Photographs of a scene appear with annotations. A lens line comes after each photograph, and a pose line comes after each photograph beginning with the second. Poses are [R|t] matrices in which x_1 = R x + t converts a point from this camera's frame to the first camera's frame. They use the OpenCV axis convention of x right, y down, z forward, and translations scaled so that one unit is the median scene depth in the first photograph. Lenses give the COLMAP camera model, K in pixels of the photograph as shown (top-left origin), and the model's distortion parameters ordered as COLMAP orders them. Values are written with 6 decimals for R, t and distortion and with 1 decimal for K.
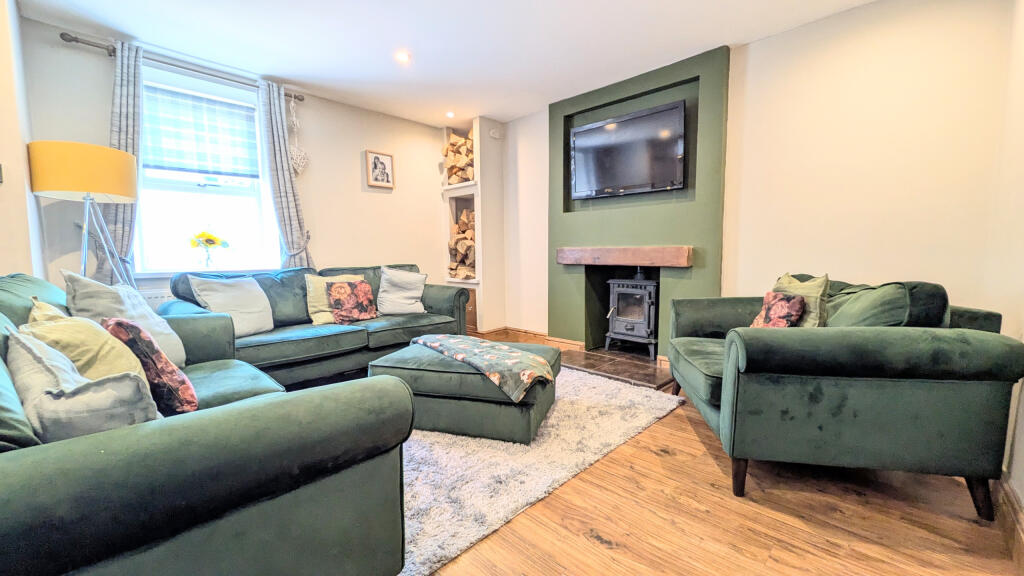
lens RADIAL K [[400.3, 0, 512.0], [0, 400.3, 288.0], [0, 0, 1]] dist [0.001629, -0.000729]
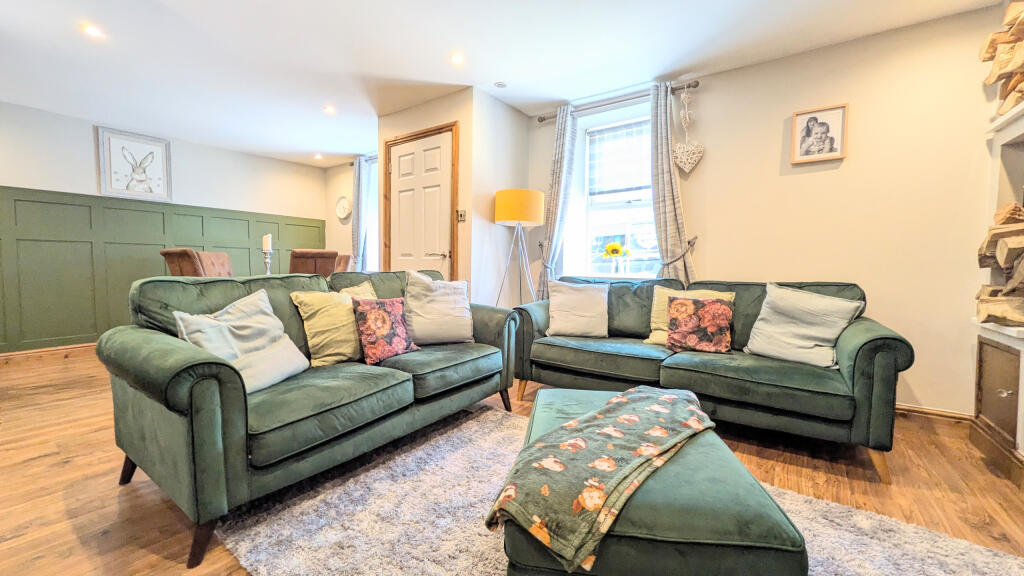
lens RADIAL K [[400.3, 0, 512.0], [0, 400.3, 288.0], [0, 0, 1]] dist [0.001629, -0.000729]
pose [[0.144557, 0.070114, -0.987009, 0.305937], [-0.097219, 0.993667, 0.056348, -0.045216], [0.984709, 0.087811, 0.150458, 0.517684]]
